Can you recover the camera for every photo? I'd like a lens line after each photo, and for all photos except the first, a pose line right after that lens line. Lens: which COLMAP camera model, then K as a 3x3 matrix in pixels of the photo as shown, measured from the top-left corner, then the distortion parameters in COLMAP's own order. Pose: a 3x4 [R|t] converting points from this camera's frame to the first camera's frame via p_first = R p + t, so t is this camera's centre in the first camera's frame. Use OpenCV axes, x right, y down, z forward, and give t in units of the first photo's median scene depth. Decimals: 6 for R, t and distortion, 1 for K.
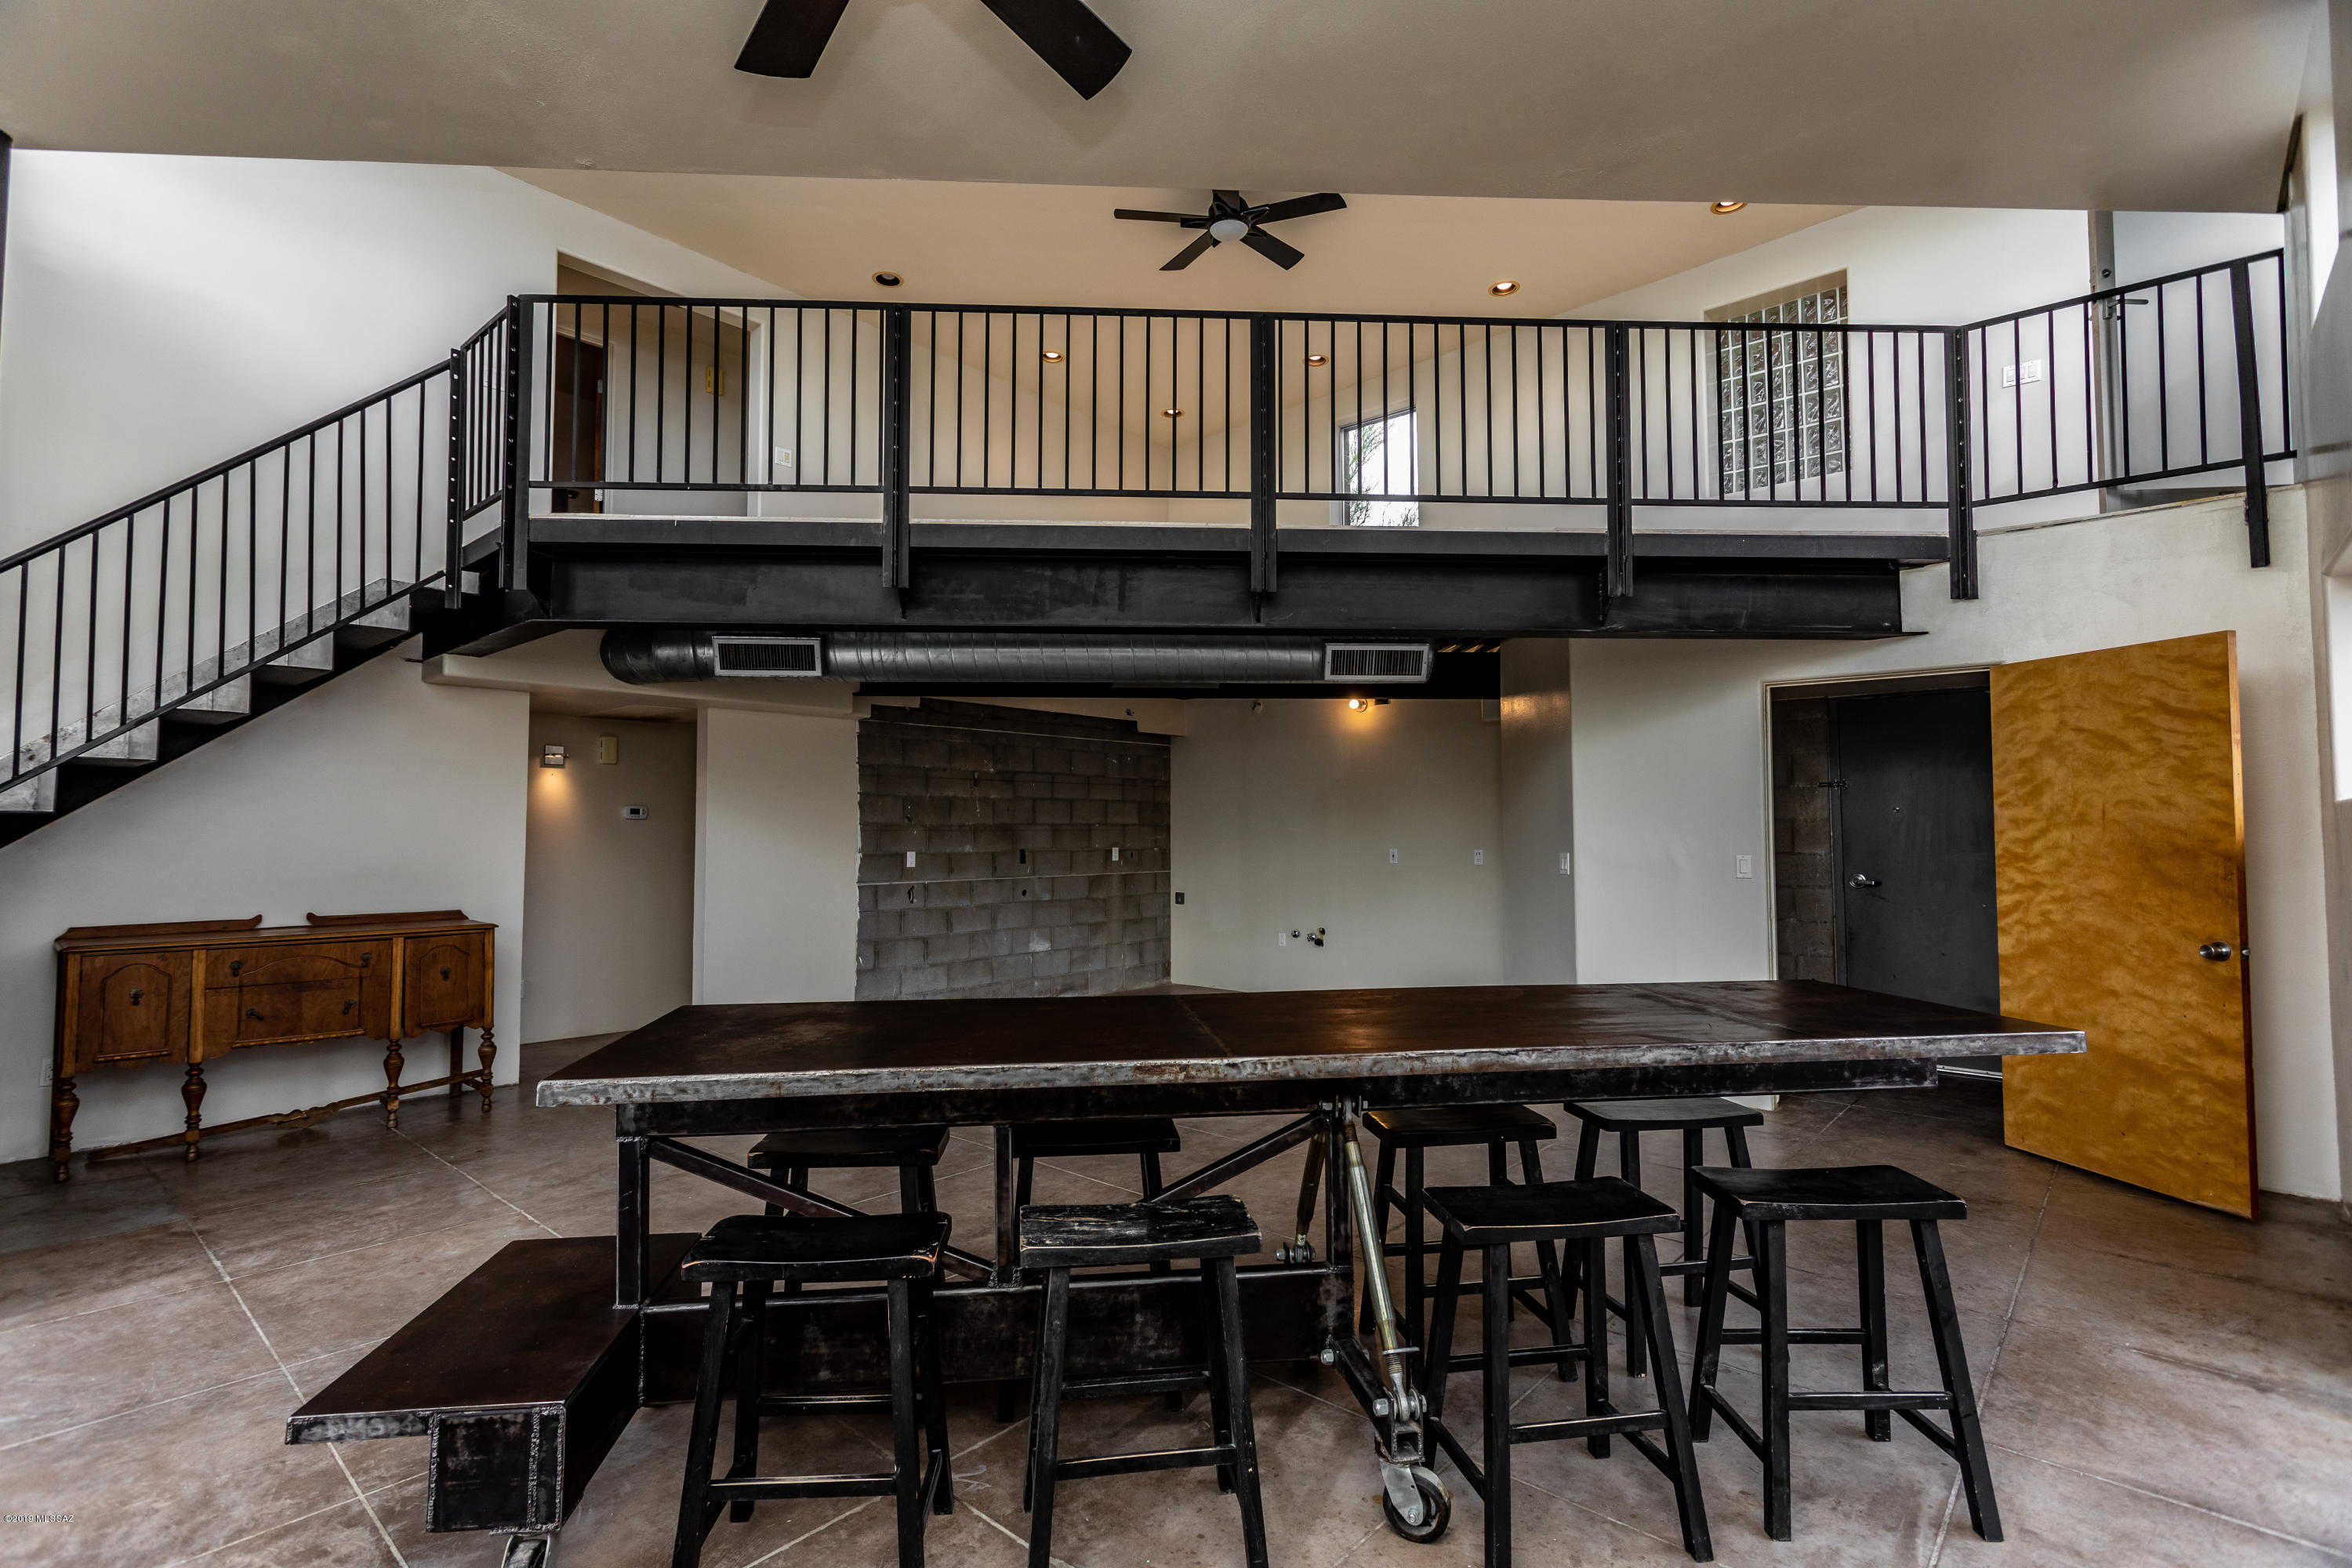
lens RADIAL K [[1089.0, 0, 1176.0], [0, 1089.0, 784.0], [0, 0, 1]] dist [0.021740, 0.000391]
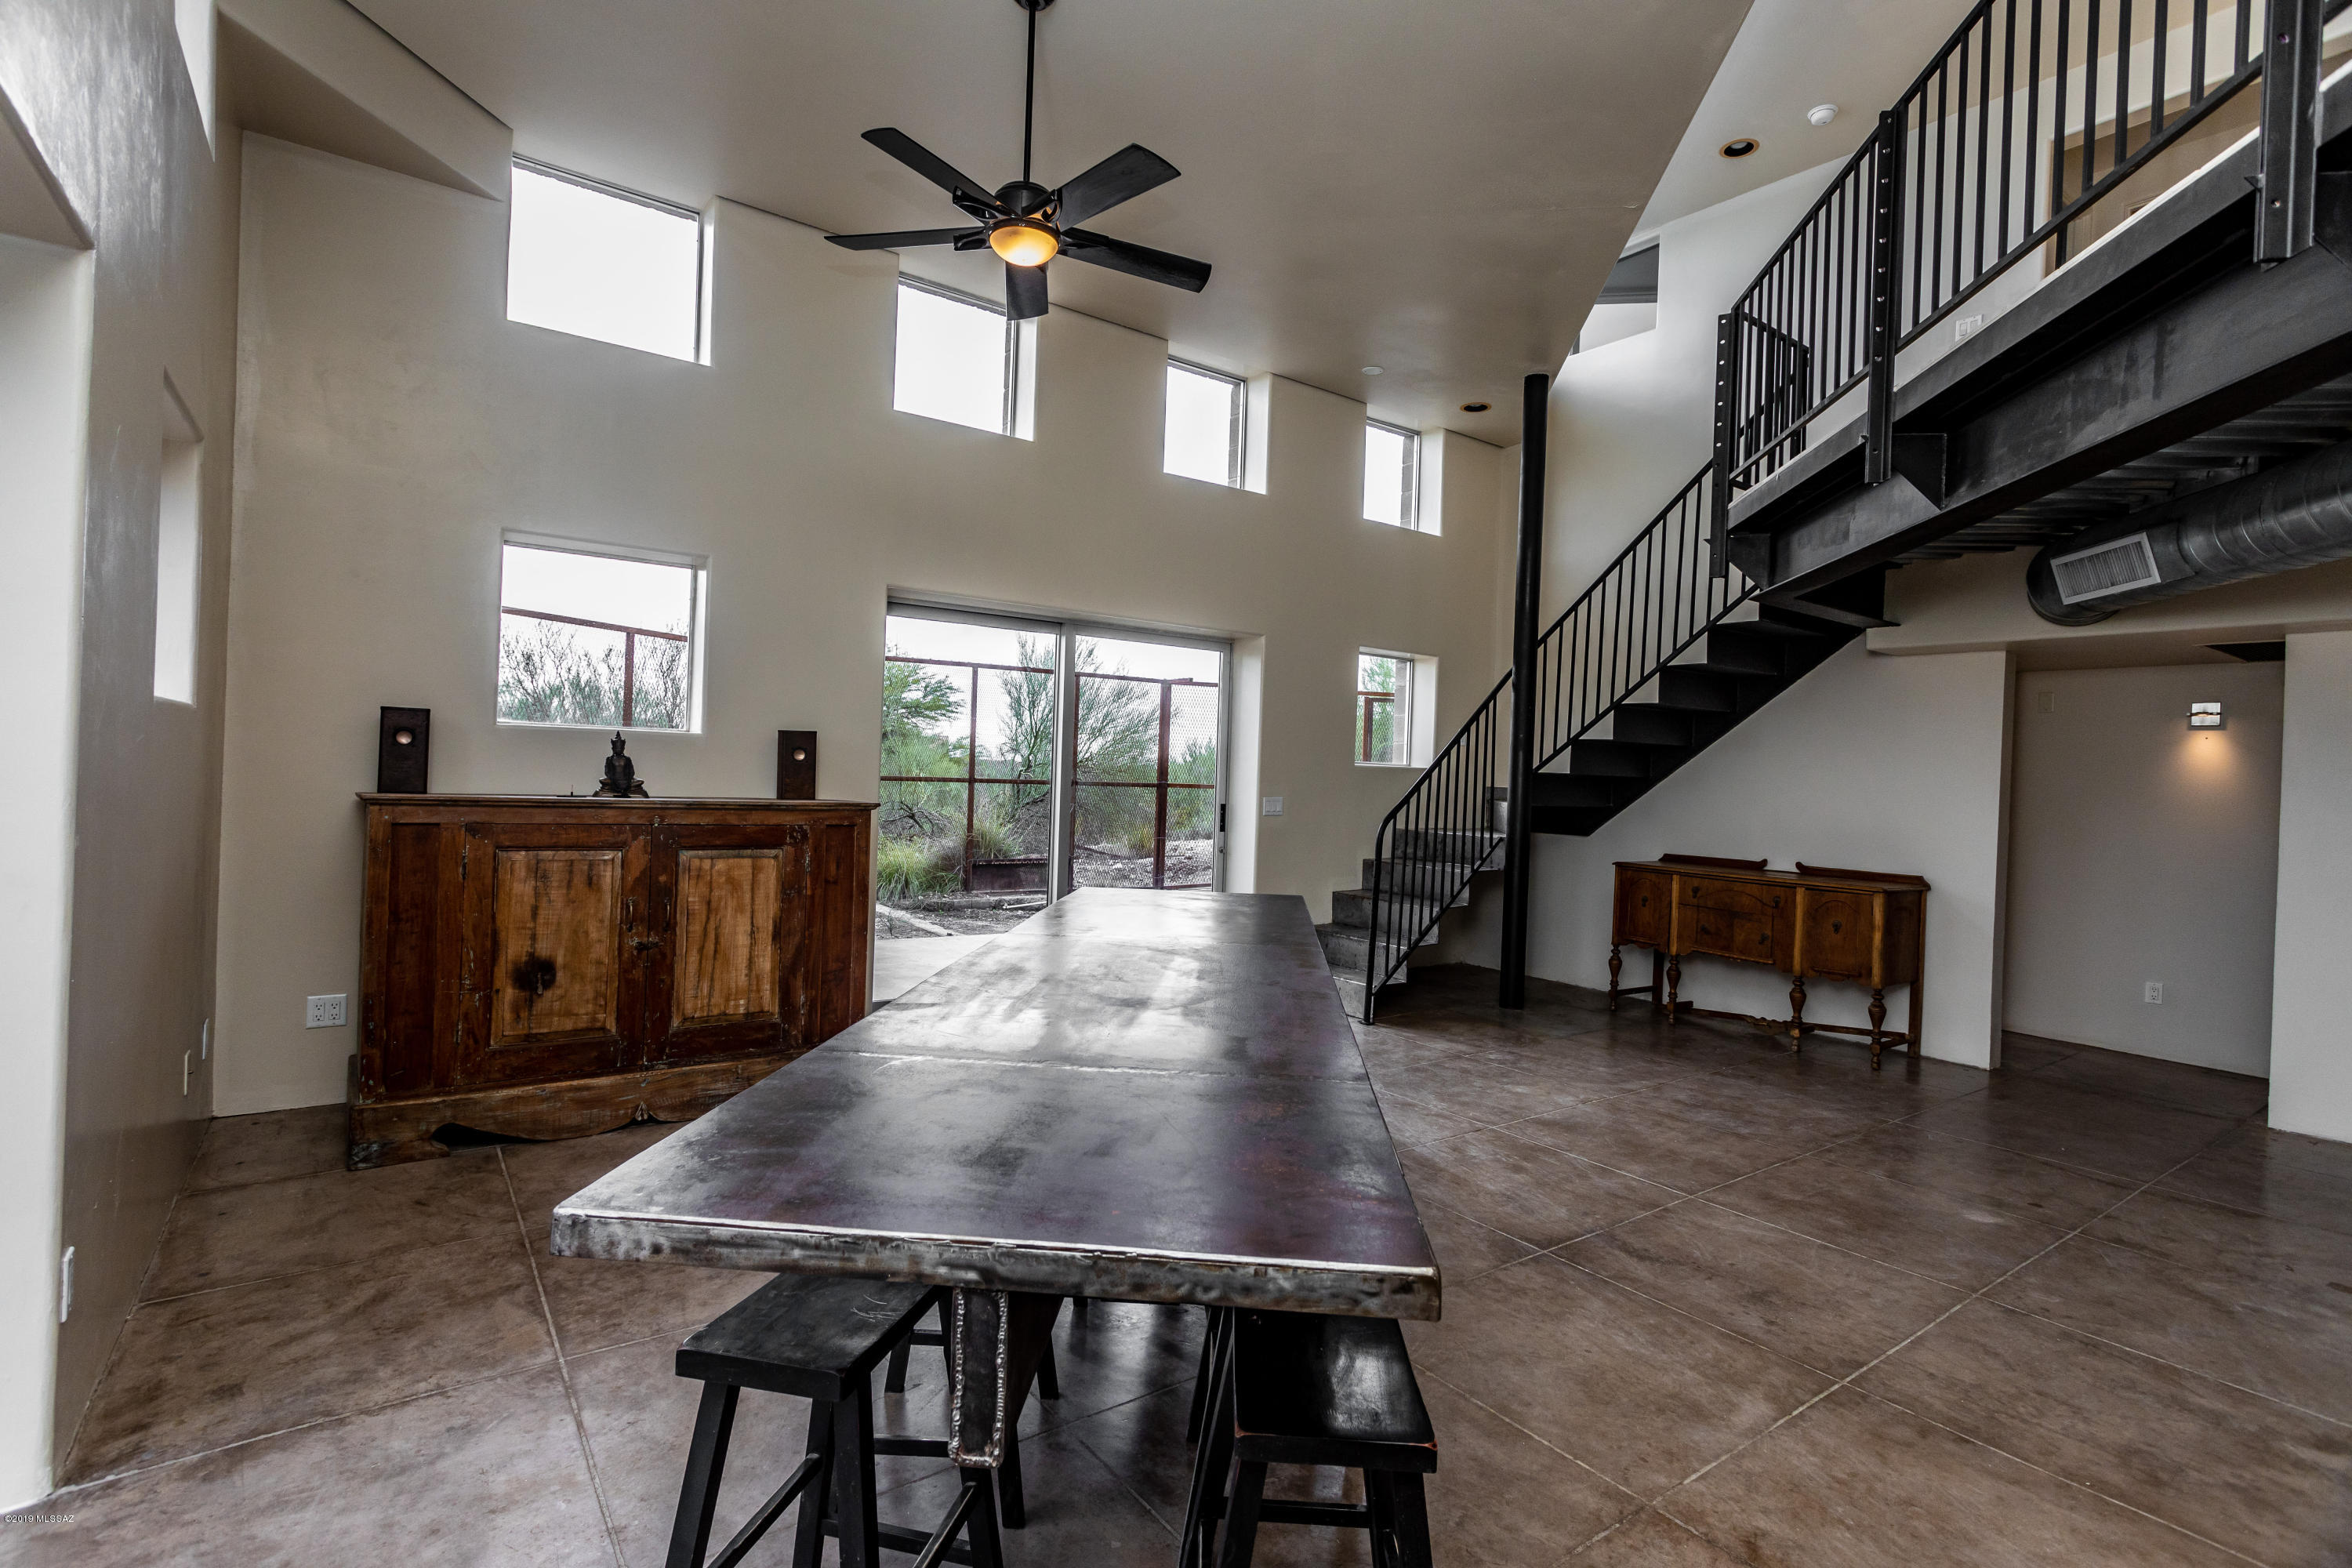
lens RADIAL K [[1126.1, 0, 1148.7], [0, 1126.1, 779.2], [0, 0, 1]] dist [0.007632, 0.000779]
pose [[-0.211111, -0.003735, -0.977455, 0.362508], [0.003134, 0.999985, -0.004498, 0.019673], [0.977457, -0.004013, -0.211096, 0.371084]]
